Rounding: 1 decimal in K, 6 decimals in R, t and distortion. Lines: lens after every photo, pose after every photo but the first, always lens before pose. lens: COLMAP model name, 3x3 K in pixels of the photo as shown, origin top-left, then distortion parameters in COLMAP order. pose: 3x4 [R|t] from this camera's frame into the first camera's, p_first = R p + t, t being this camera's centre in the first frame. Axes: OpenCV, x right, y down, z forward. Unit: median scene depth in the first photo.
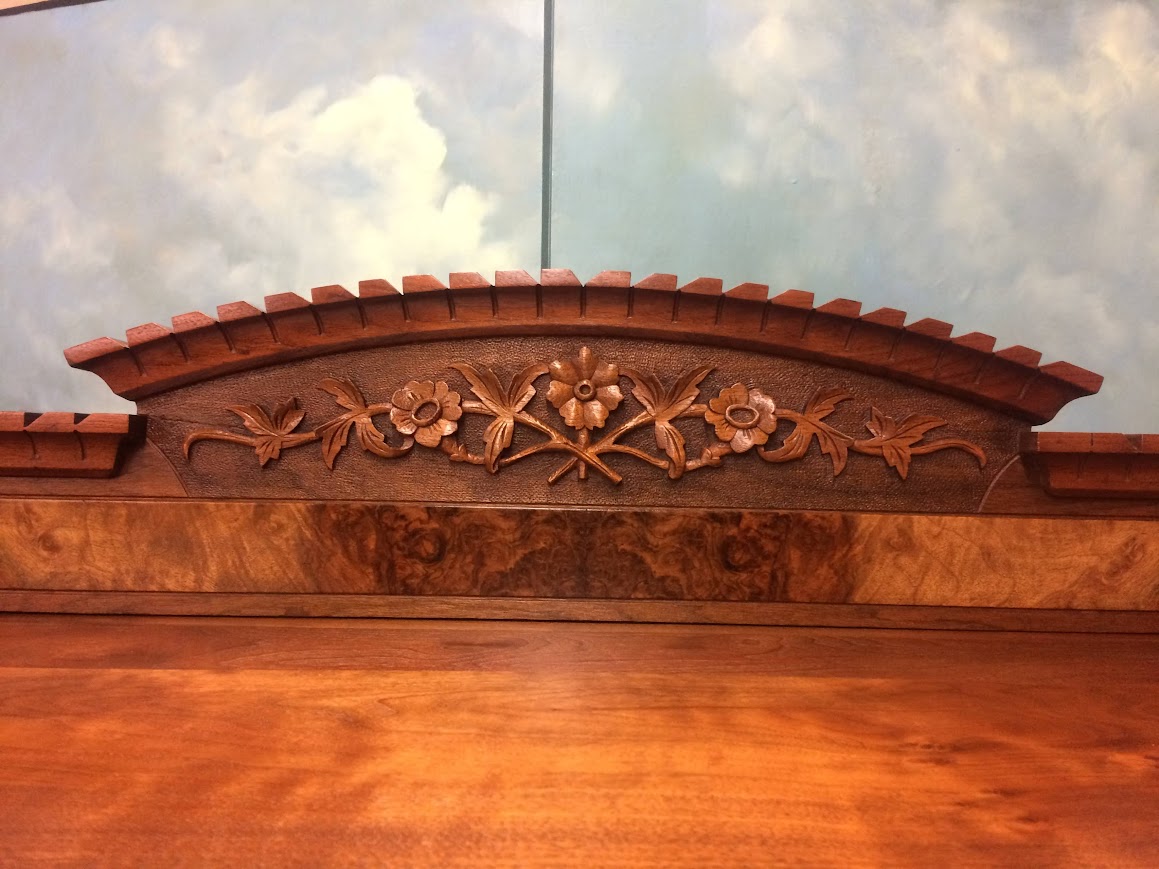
lens RADIAL K [[985.8, 0, 582.8], [0, 985.8, 427.7], [0, 0, 1]] dist [0.119426, -0.182777]
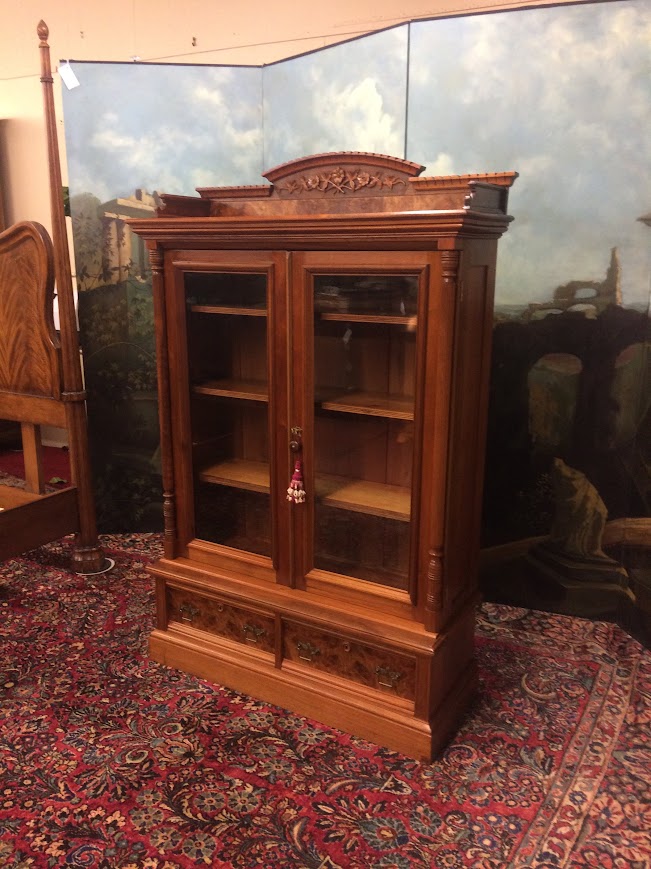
lens RADIAL K [[739.1, 0, 322.4], [0, 739.1, 429.2], [0, 0, 1]] dist [0.119426, -0.182777]
pose [[0.855809, 0.106451, -0.506220, 2.163475], [0.019067, 0.971441, 0.236516, 0.346213], [0.516940, -0.212065, 0.829338, -2.766715]]
